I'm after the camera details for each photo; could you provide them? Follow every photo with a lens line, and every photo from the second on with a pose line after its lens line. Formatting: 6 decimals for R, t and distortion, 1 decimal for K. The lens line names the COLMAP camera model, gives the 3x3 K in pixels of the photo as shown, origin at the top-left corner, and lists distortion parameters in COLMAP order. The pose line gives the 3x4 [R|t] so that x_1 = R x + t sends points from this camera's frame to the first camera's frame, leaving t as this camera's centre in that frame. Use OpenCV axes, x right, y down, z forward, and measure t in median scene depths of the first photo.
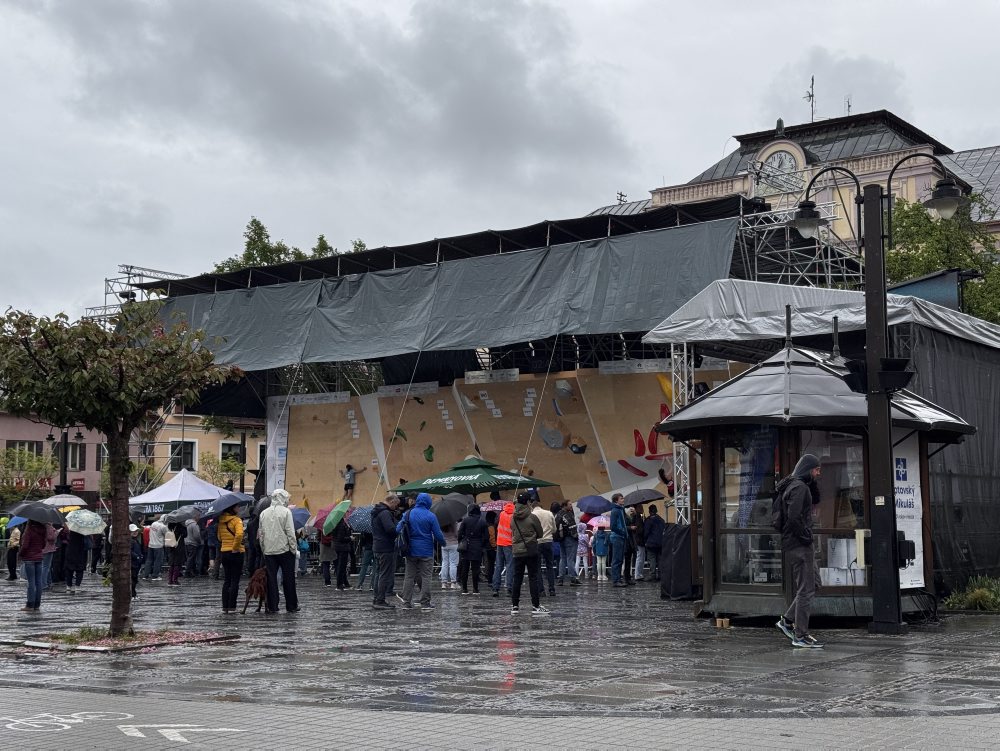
lens RADIAL K [[1394.3, 0, 500.0], [0, 1394.3, 375.5], [0, 0, 1]] dist [0.003930, 0.001100]
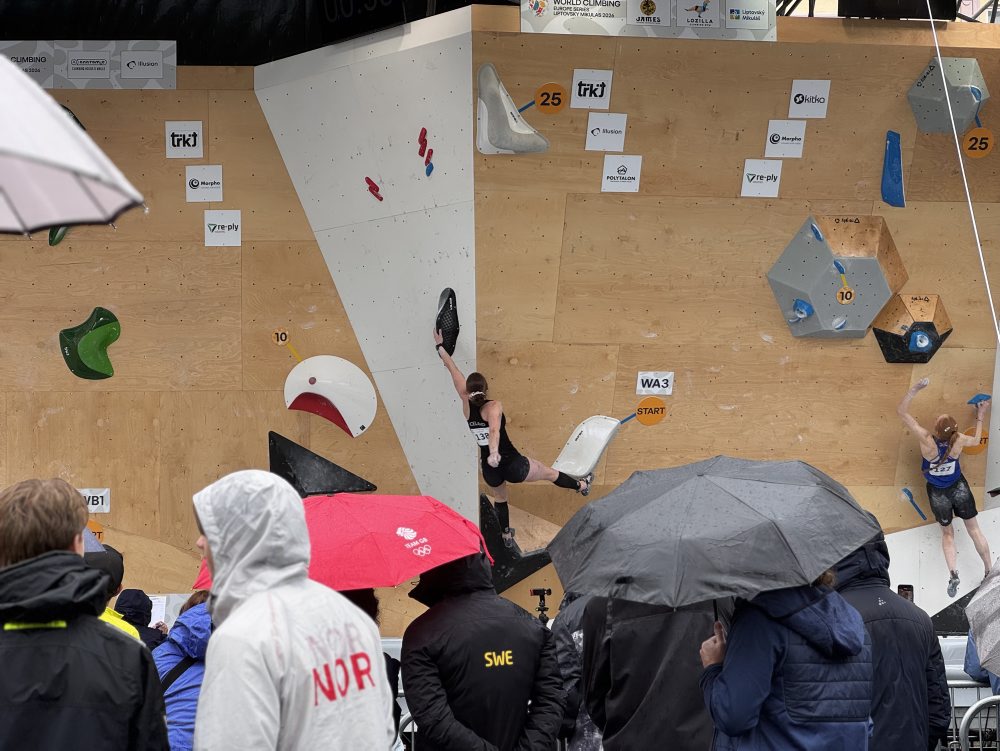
lens RADIAL K [[2234.8, 0, 500.0], [0, 2234.8, 375.5], [0, 0, 1]] dist [-0.085815, 4.652482]
pose [[0.757063, 0.072646, 0.649291, -0.246477], [-0.060739, 0.997321, -0.040765, 0.073141], [-0.650513, -0.008576, 0.759447, 0.673456]]
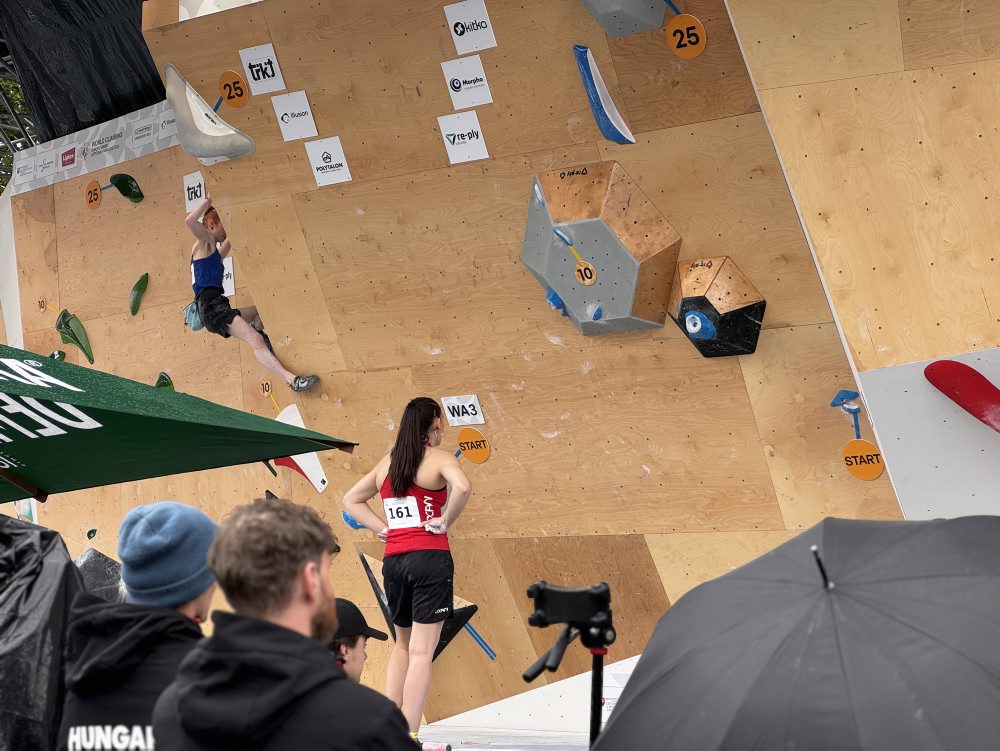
lens RADIAL K [[2234.4, 0, 470.5], [0, 2234.4, 375.4], [0, 0, 1]] dist [-0.516539, 14.600141]
pose [[0.981260, 0.005134, -0.192618, 0.073032], [-0.012654, 0.999204, -0.037835, 0.064223], [0.192271, 0.039564, 0.980544, 0.649520]]
